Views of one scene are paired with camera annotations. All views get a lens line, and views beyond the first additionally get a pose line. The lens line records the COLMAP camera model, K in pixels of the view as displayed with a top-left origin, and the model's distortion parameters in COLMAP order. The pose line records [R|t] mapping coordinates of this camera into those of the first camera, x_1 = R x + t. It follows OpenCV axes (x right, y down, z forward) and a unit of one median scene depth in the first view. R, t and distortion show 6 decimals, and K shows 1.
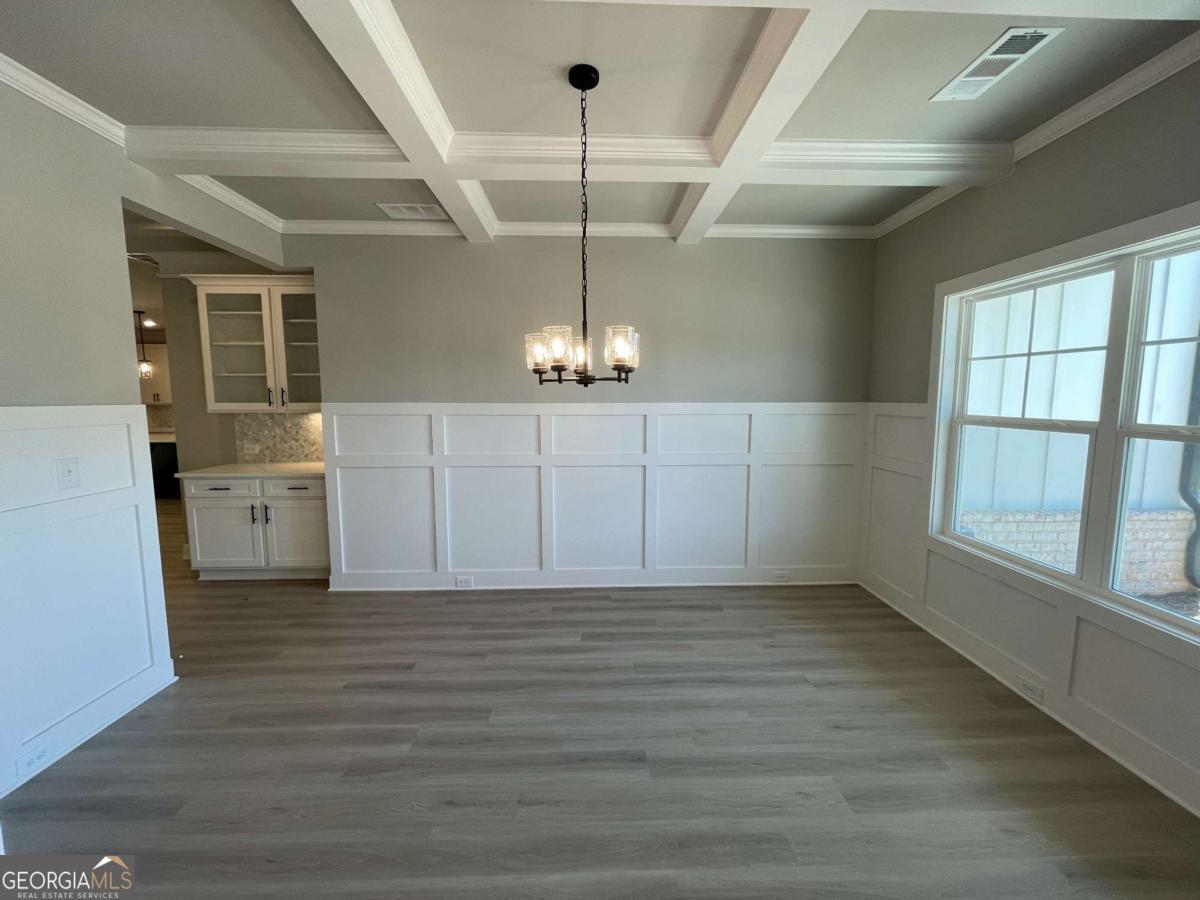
lens RADIAL K [[482.7, 0, 602.5], [0, 482.7, 449.9], [0, 0, 1]] dist [0.000532, -0.000876]
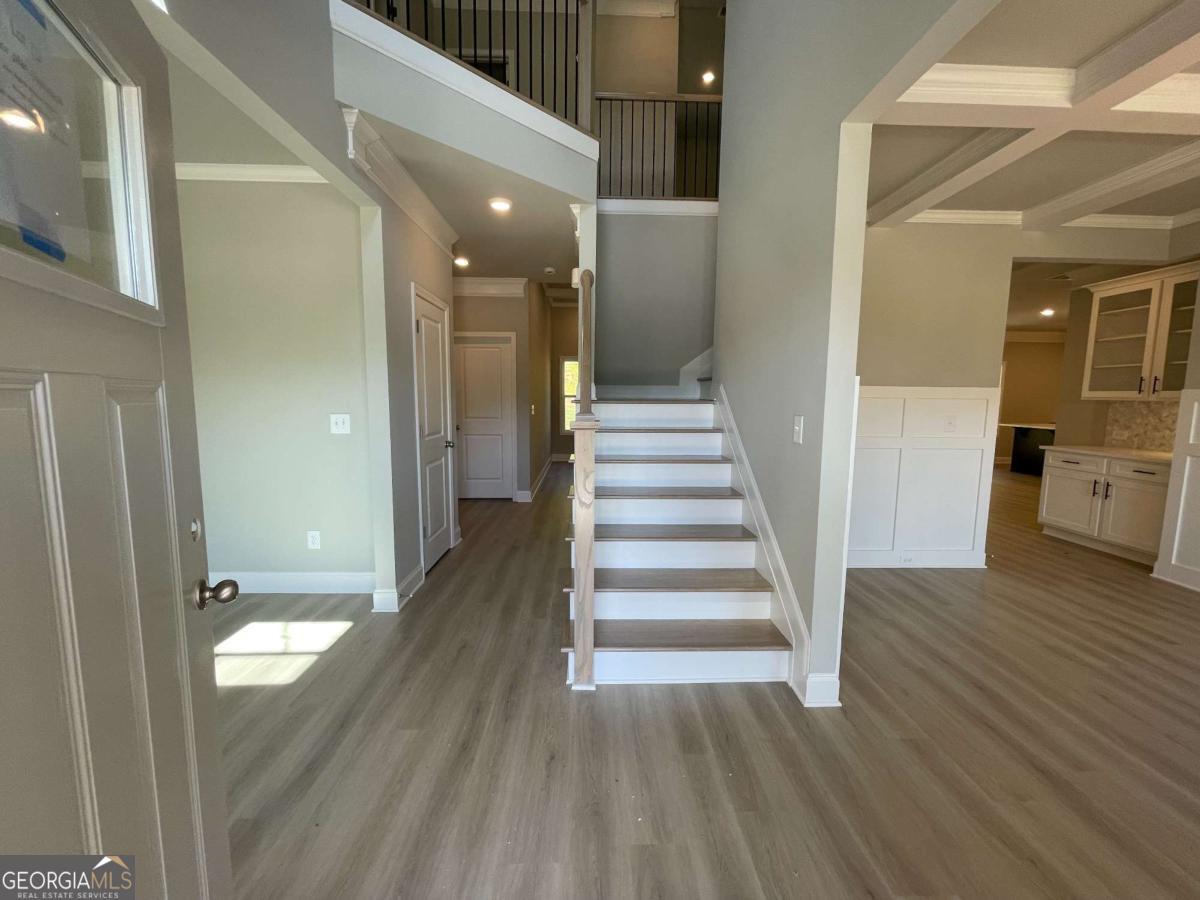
lens RADIAL K [[482.7, 0, 602.7], [0, 482.7, 448.5], [0, 0, 1]] dist [0.000532, -0.000876]
pose [[0.000083, 0.114754, -0.993394, 0.385177], [-0.116279, 0.986656, 0.113966, 0.044829], [0.993217, 0.115502, 0.013425, -0.174790]]
